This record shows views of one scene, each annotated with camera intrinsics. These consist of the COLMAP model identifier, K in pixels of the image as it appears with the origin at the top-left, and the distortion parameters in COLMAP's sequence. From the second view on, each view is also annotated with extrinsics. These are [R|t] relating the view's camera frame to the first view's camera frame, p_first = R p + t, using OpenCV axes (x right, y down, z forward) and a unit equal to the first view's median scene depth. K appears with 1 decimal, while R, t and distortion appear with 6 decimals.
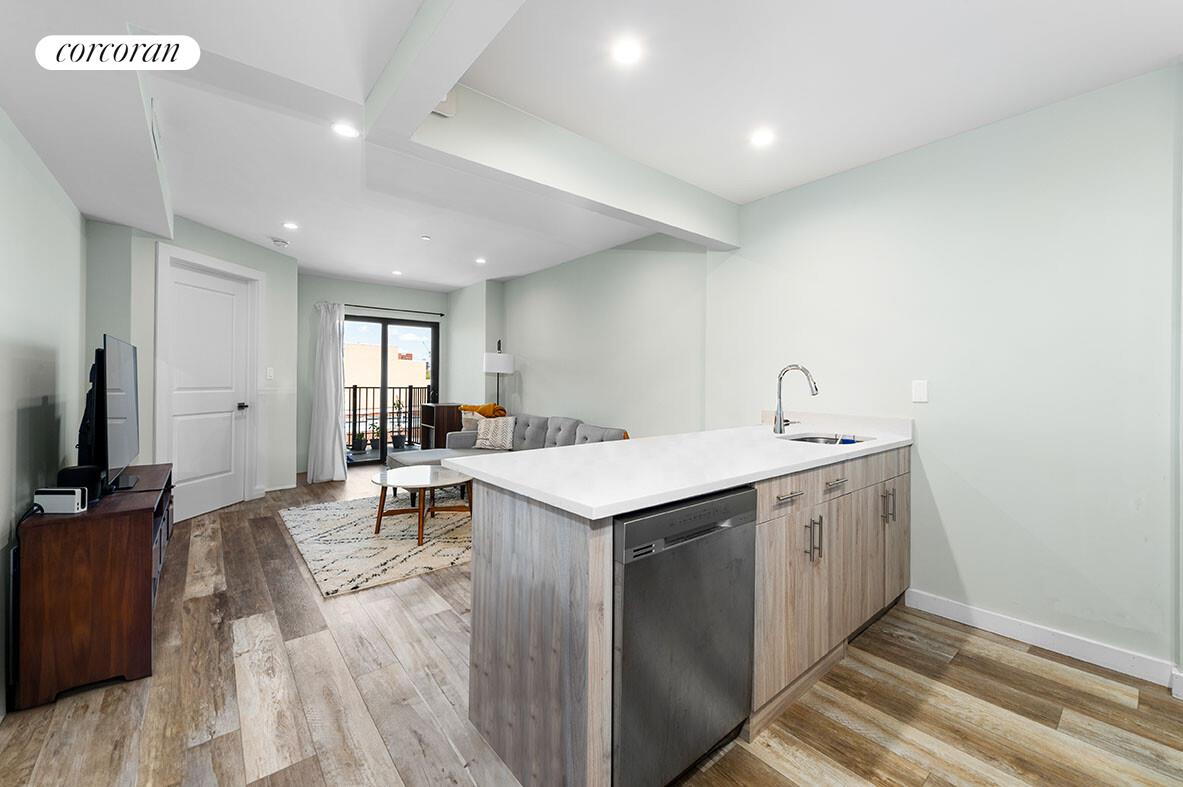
lens RADIAL K [[467.2, 0, 597.6], [0, 467.2, 379.9], [0, 0, 1]] dist [-0.000068, -0.000061]
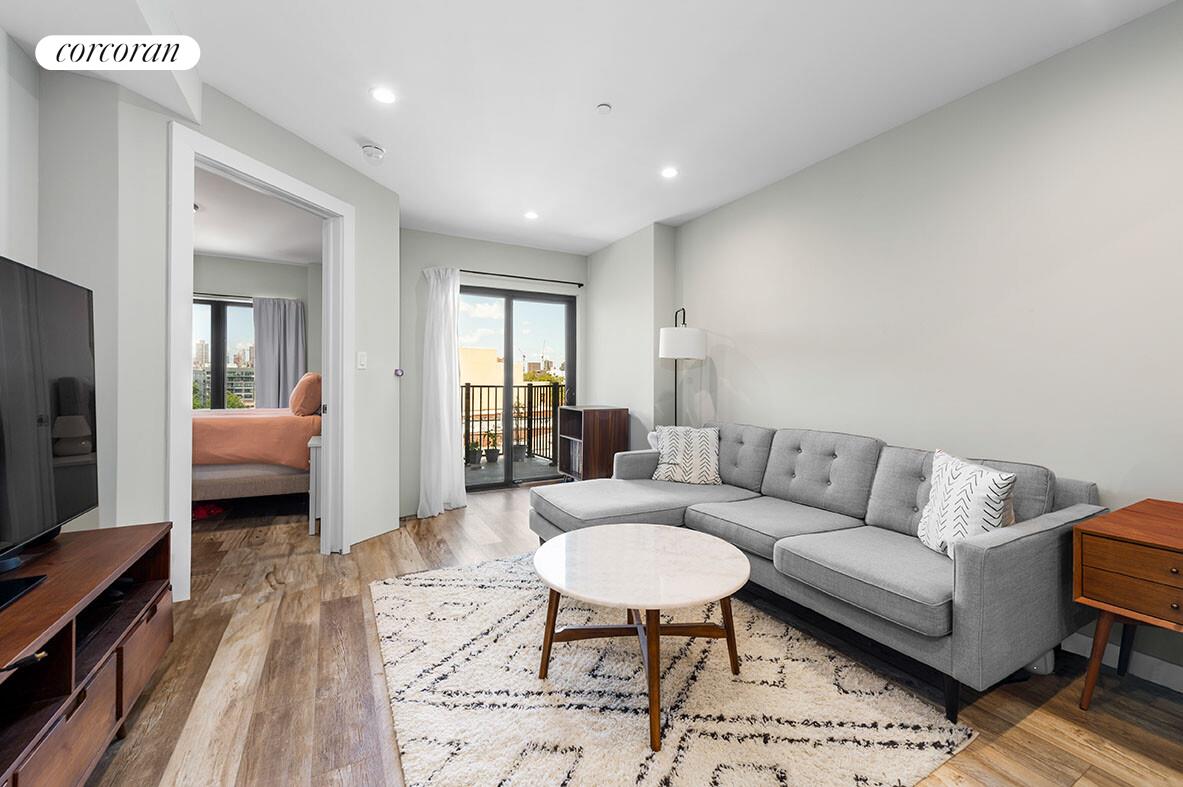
lens RADIAL K [[464.8, 0, 587.2], [0, 464.8, 383.1], [0, 0, 1]] dist [0.014800, 0.000134]
pose [[0.979205, -0.006042, -0.202781, -0.203056], [0.006300, 0.999980, 0.000626, 0.016042], [0.202773, -0.001891, 0.979224, 0.332650]]
